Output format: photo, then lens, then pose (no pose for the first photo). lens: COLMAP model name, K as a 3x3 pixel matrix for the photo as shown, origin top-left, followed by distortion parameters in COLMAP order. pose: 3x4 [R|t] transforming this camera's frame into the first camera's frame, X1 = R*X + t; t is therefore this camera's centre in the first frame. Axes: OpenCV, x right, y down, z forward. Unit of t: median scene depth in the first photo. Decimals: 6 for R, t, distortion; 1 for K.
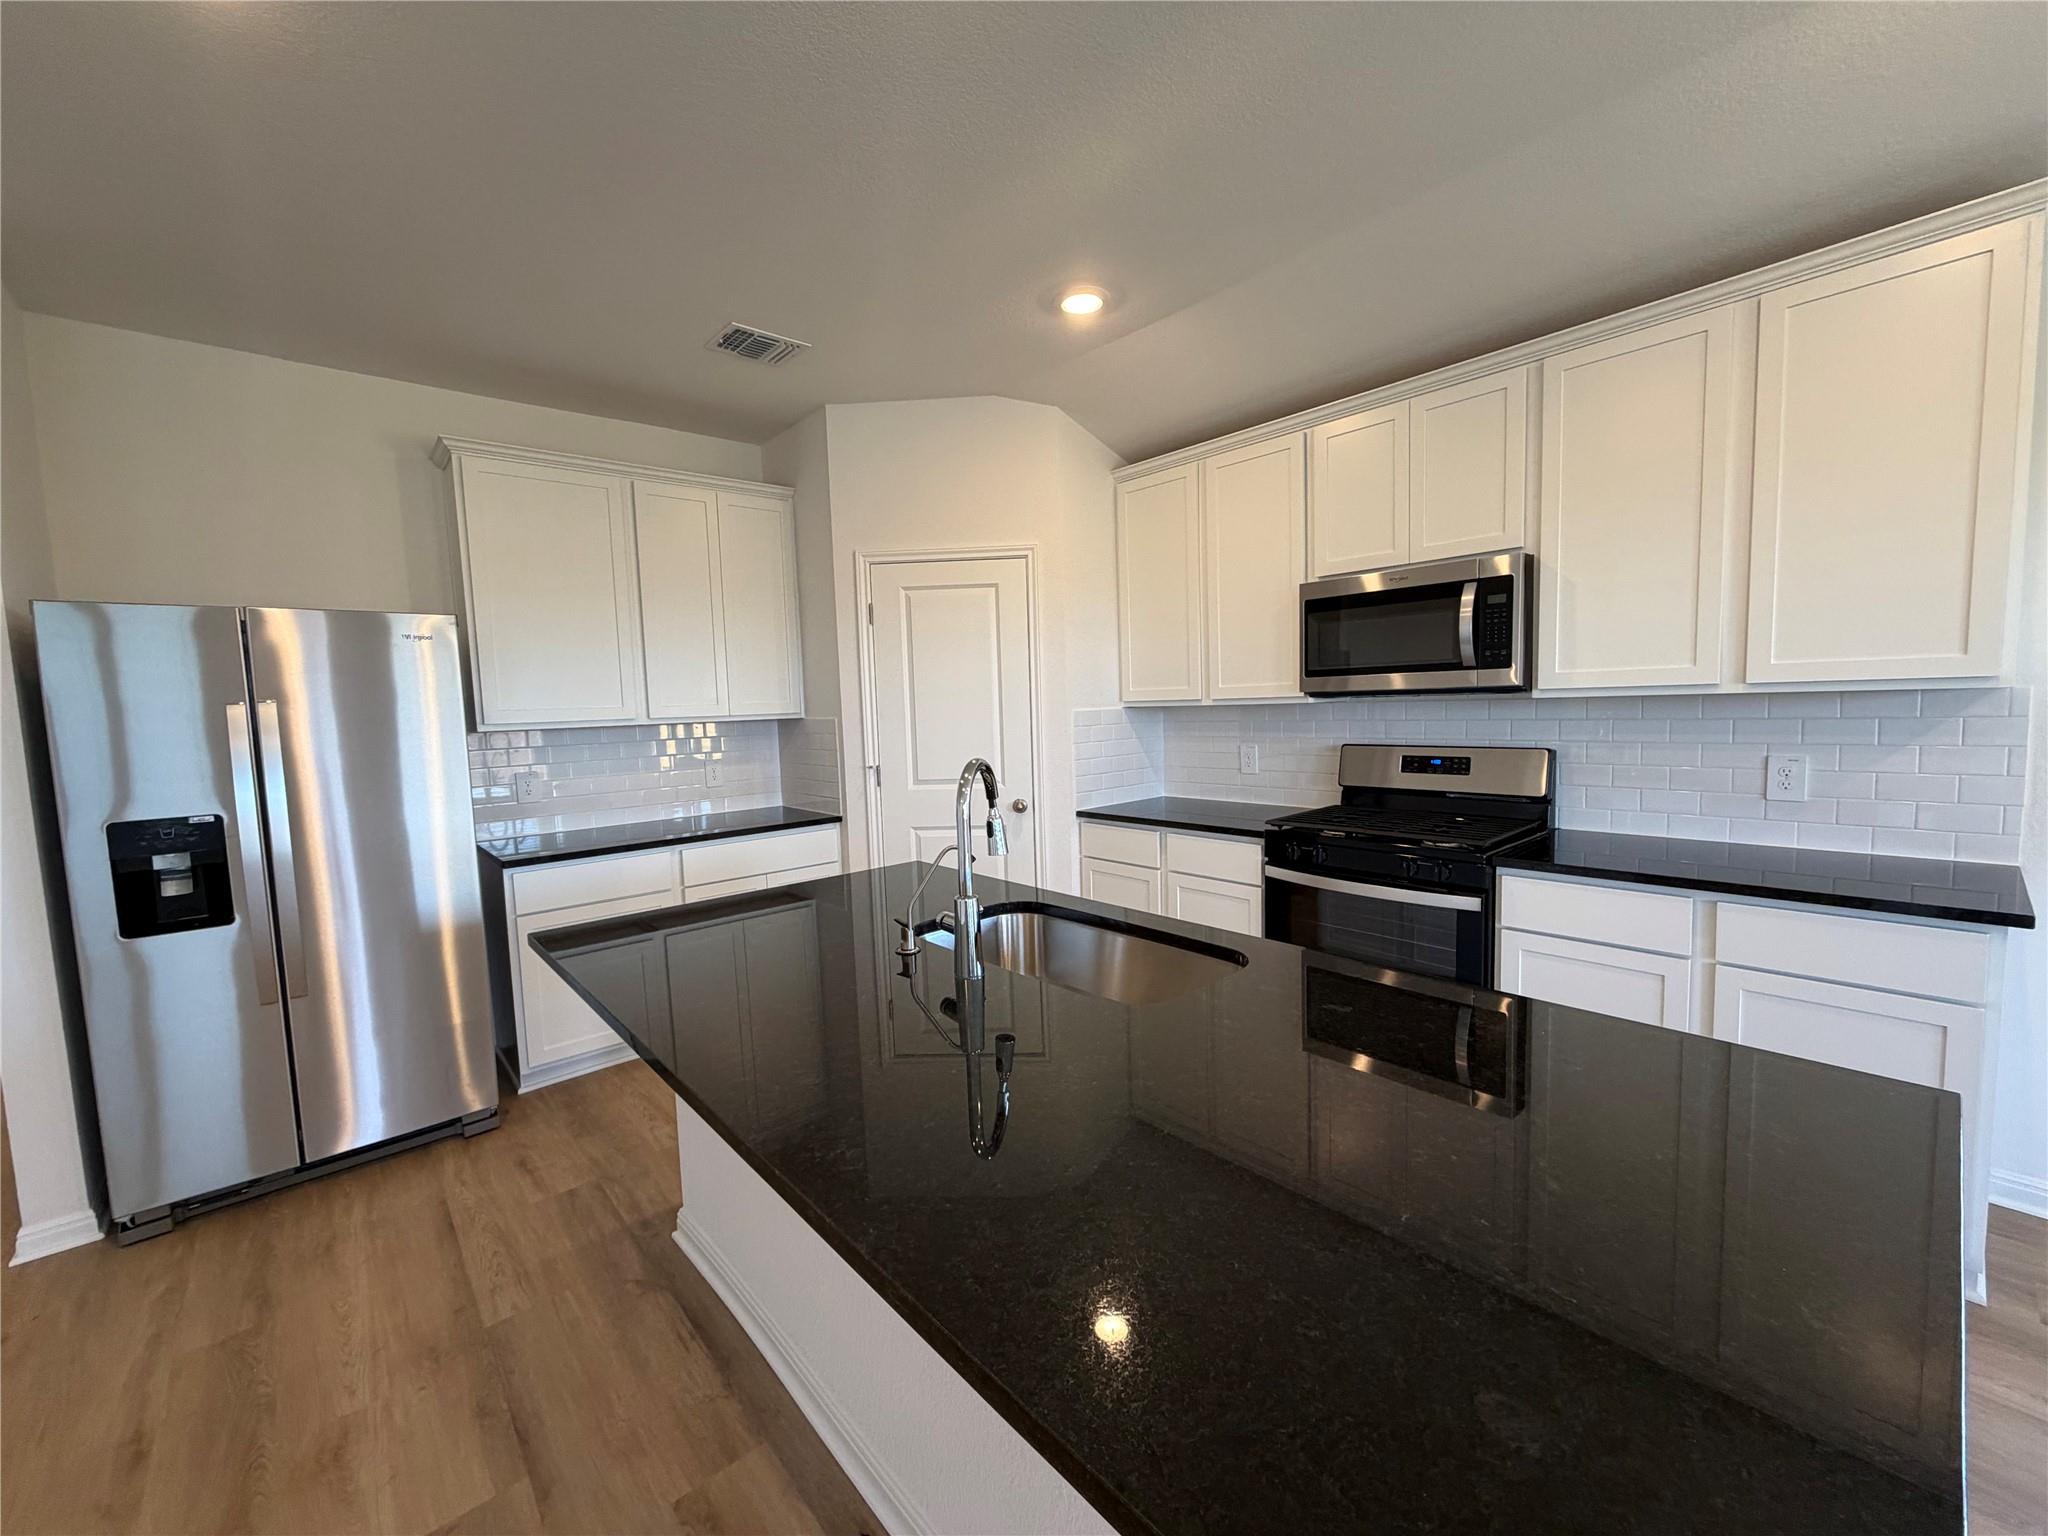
lens RADIAL K [[818.7, 0, 1024.5], [0, 818.7, 772.6], [0, 0, 1]] dist [0.001357, 0.000032]
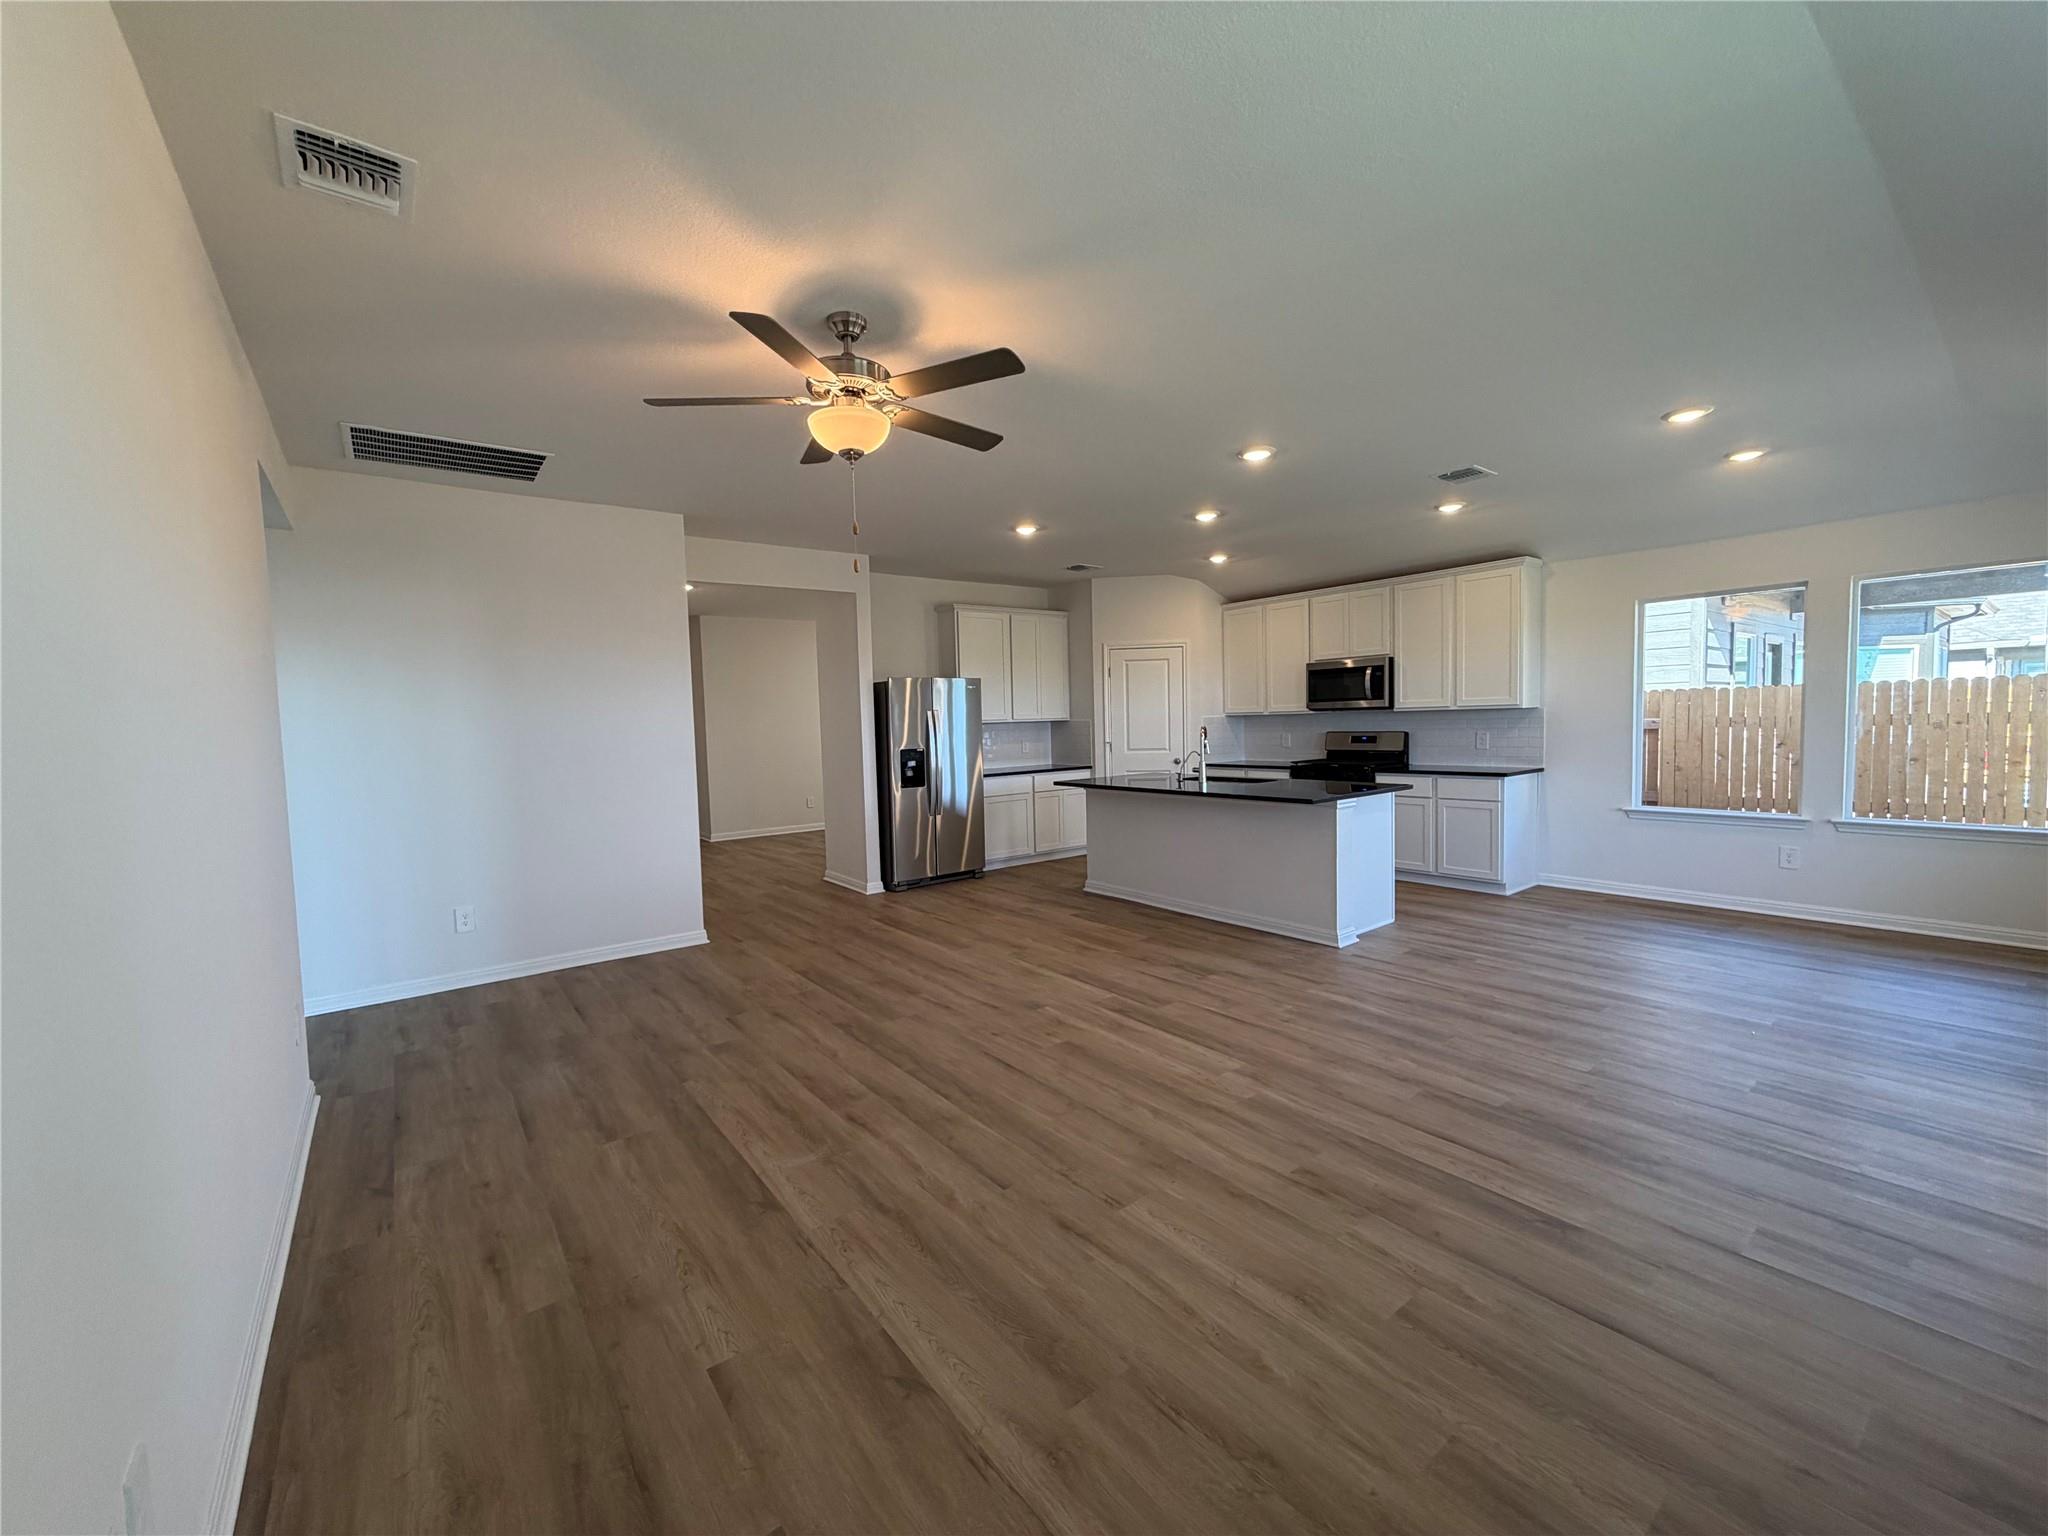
lens RADIAL K [[818.7, 0, 1017.7], [0, 818.7, 764.7], [0, 0, 1]] dist [0.001357, 0.000032]
pose [[0.996476, 0.009278, -0.083369, -0.291651], [-0.011512, 0.999586, -0.026358, 0.133875], [0.083090, 0.027225, 0.996170, -1.406942]]
